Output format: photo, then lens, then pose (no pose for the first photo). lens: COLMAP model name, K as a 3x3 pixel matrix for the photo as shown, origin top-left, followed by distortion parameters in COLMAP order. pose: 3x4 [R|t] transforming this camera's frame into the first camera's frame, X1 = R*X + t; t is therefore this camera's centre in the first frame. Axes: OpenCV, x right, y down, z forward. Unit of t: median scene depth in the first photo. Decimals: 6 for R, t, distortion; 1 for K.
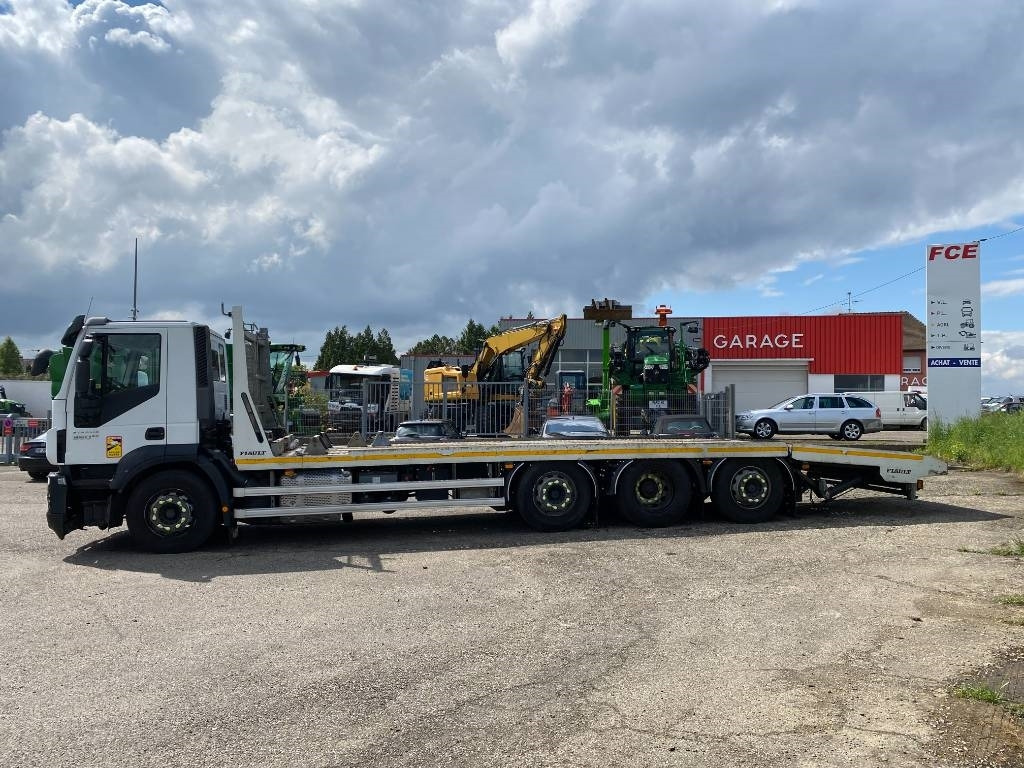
lens RADIAL K [[799.1, 0, 511.2], [0, 799.1, 371.3], [0, 0, 1]] dist [0.100070, -0.253013]
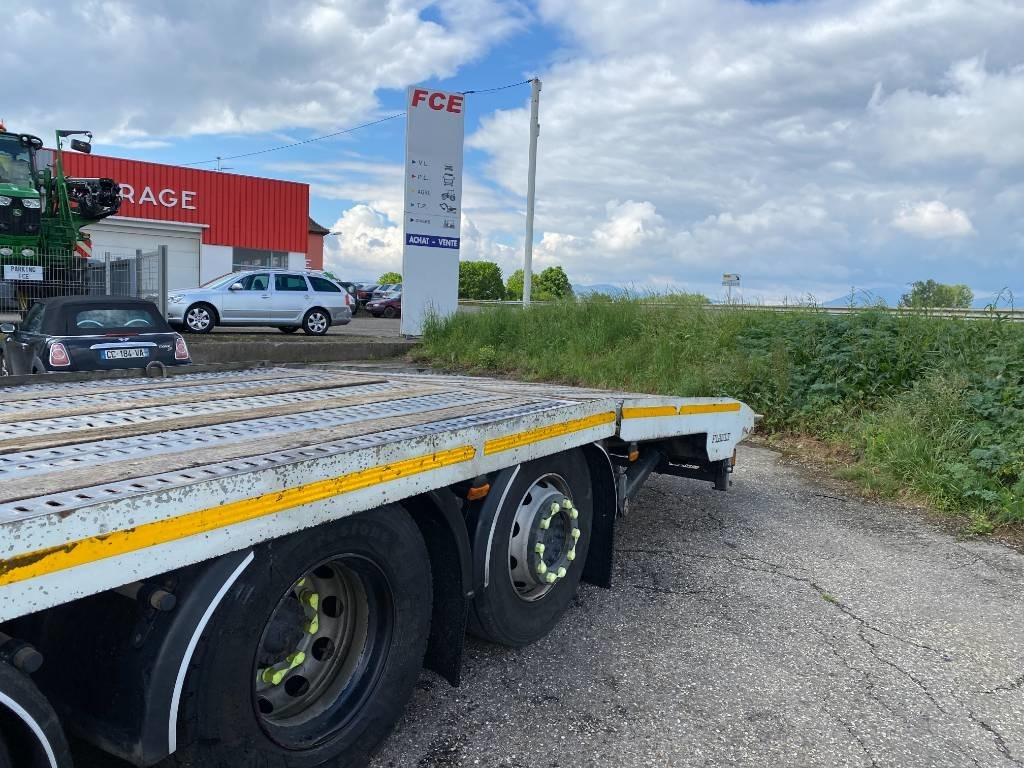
lens RADIAL K [[784.3, 0, 512.0], [0, 784.3, 384.0], [0, 0, 1]] dist [0.105086, -0.121558]
pose [[0.702184, -0.048701, 0.710328, 0.025180], [-0.071106, 0.987874, 0.138021, 0.016293], [-0.708436, -0.147424, 0.690206, 0.359586]]
